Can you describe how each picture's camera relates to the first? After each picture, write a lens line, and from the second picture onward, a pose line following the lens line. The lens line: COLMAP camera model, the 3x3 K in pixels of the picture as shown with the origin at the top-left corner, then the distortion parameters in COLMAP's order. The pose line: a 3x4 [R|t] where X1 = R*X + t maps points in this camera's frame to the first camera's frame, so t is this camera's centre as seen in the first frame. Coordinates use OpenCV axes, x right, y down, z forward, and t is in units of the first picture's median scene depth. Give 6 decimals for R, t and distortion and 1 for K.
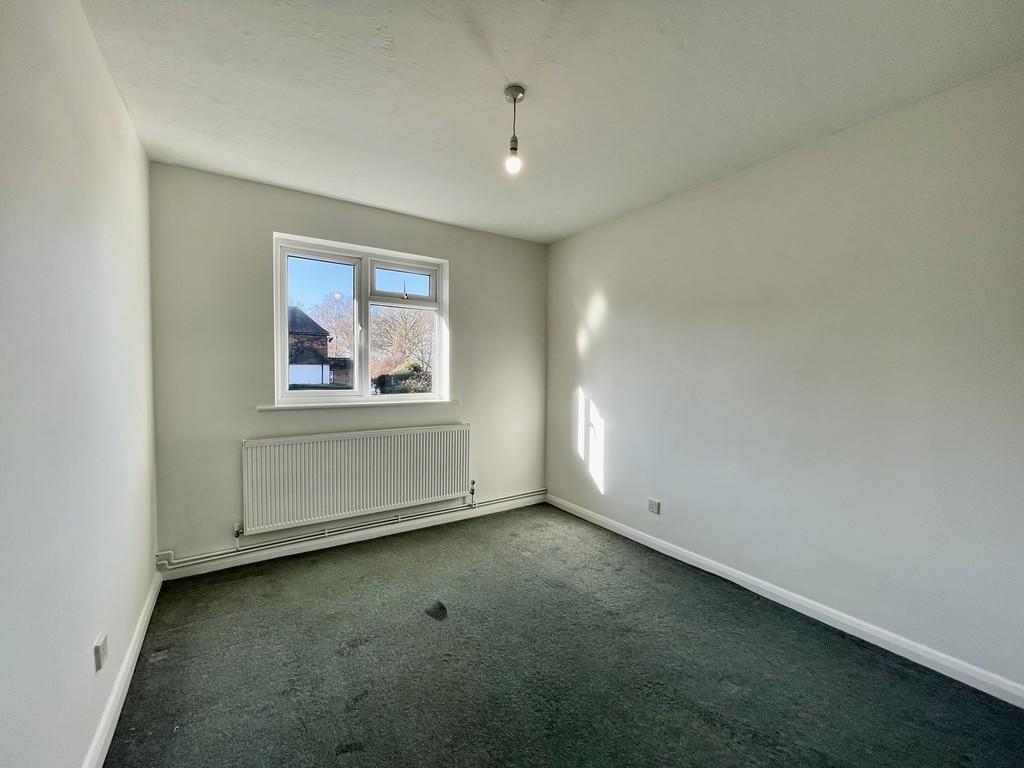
lens RADIAL K [[413.3, 0, 509.0], [0, 413.3, 393.8], [0, 0, 1]] dist [0.000607, 0.000606]
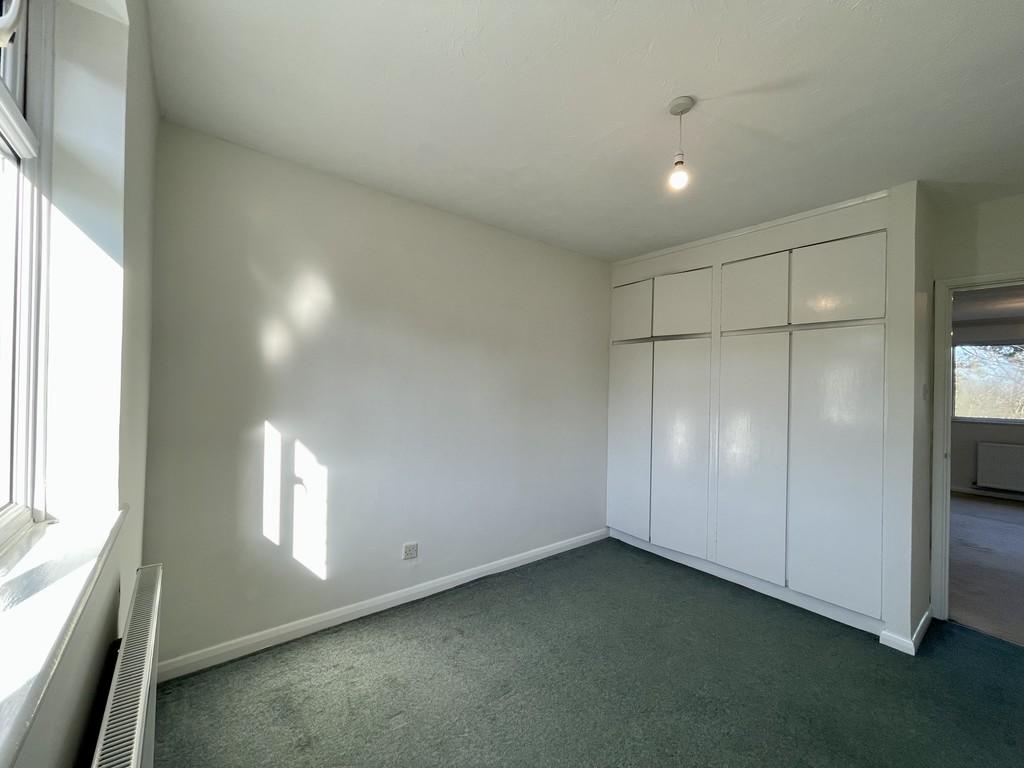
lens RADIAL K [[413.3, 0, 503.6], [0, 413.3, 389.0], [0, 0, 1]] dist [0.000607, 0.000606]
pose [[-0.075689, -0.013171, 0.997045, -0.434355], [0.035996, 0.999225, 0.015932, -0.059471], [-0.996482, 0.037096, -0.075156, 0.727882]]
